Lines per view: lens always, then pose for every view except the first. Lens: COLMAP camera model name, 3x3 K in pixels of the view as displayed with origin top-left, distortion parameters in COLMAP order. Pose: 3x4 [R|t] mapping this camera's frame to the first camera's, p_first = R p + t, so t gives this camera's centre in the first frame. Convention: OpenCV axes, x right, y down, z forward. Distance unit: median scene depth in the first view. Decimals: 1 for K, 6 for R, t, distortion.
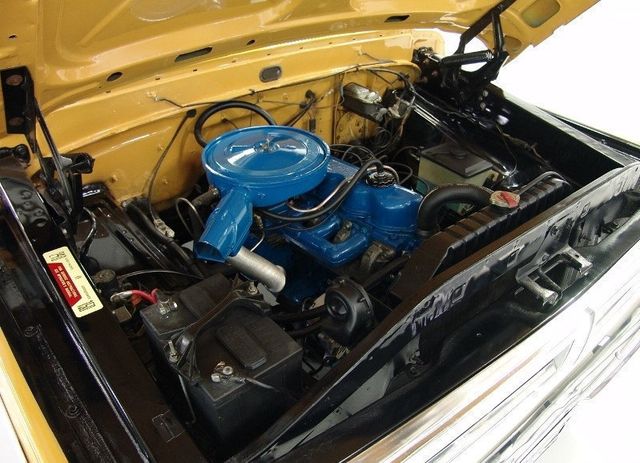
lens RADIAL K [[536.4, 0, 318.9], [0, 536.4, 230.8], [0, 0, 1]] dist [-0.147943, 0.125325]
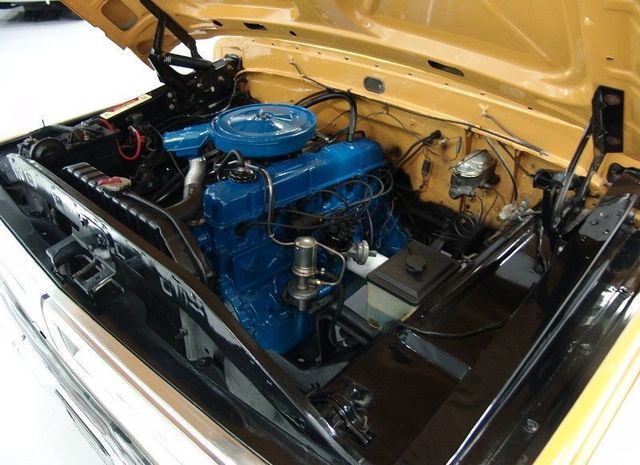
lens RADIAL K [[536.4, 0, 322.6], [0, 536.4, 232.0], [0, 0, 1]] dist [-0.147943, 0.125325]
pose [[0.152829, 0.516863, -0.842316, 0.901552], [-0.558223, 0.748480, 0.358000, -0.393315], [0.815494, 0.415487, 0.402915, 0.619019]]
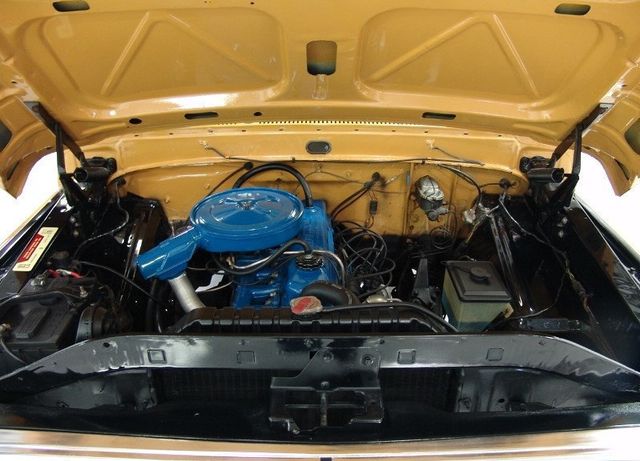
lens RADIAL K [[536.4, 0, 323.1], [0, 536.4, 231.8], [0, 0, 1]] dist [-0.147943, 0.125325]
pose [[0.783884, 0.269153, -0.559538, 0.570487], [-0.338381, 0.940763, -0.021523, -0.113356], [0.520600, 0.206209, 0.828525, 0.133897]]
